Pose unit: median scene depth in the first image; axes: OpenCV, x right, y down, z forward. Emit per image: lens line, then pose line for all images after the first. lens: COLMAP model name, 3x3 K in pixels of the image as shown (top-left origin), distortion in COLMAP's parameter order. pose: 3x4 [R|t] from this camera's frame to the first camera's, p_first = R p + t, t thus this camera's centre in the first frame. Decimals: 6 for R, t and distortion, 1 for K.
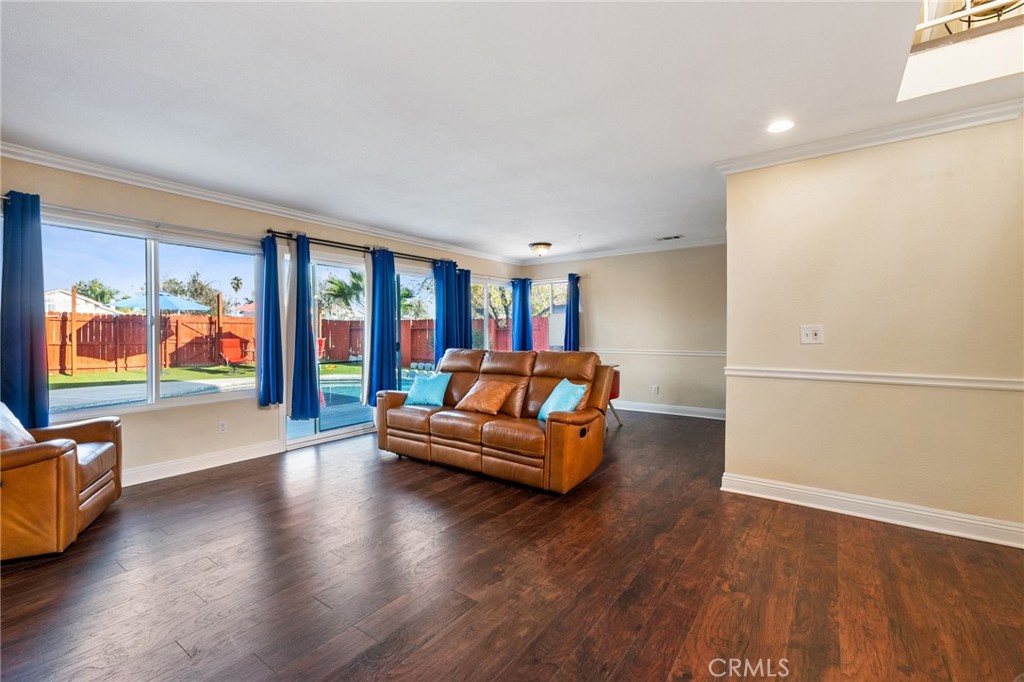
lens RADIAL K [[479.2, 0, 508.4], [0, 479.2, 324.7], [0, 0, 1]] dist [0.000178, 0.000373]
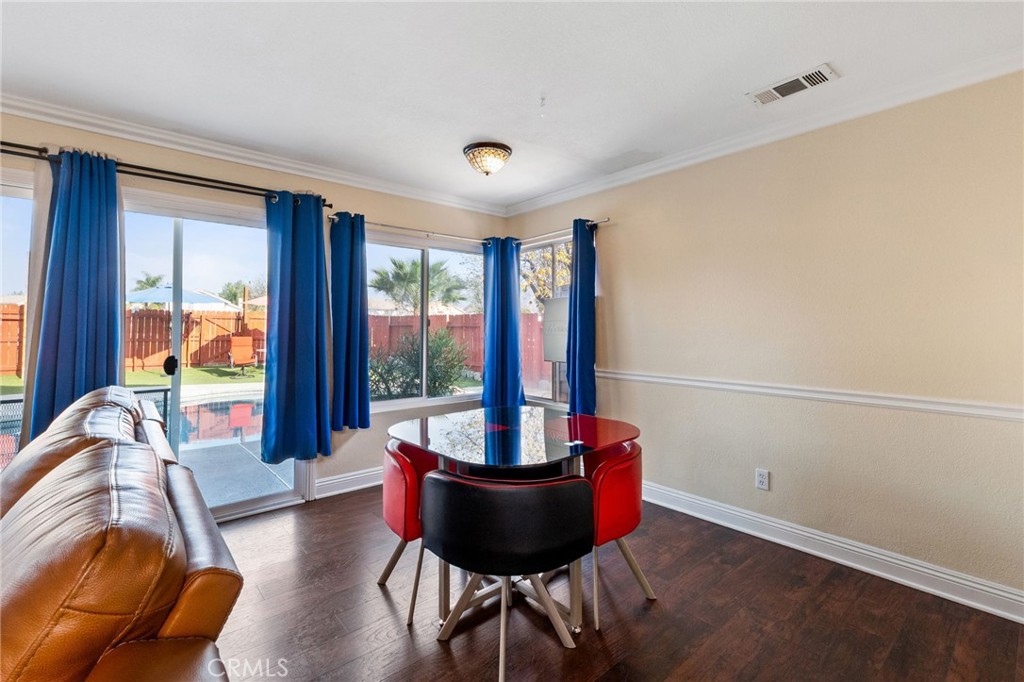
lens RADIAL K [[479.2, 0, 508.4], [0, 479.2, 324.7], [0, 0, 1]] dist [0.000178, 0.000373]
pose [[0.972151, 0.004325, -0.234316, 0.176440], [-0.002671, 0.999969, 0.007374, -0.000378], [0.234340, -0.006543, 0.972133, 0.495152]]
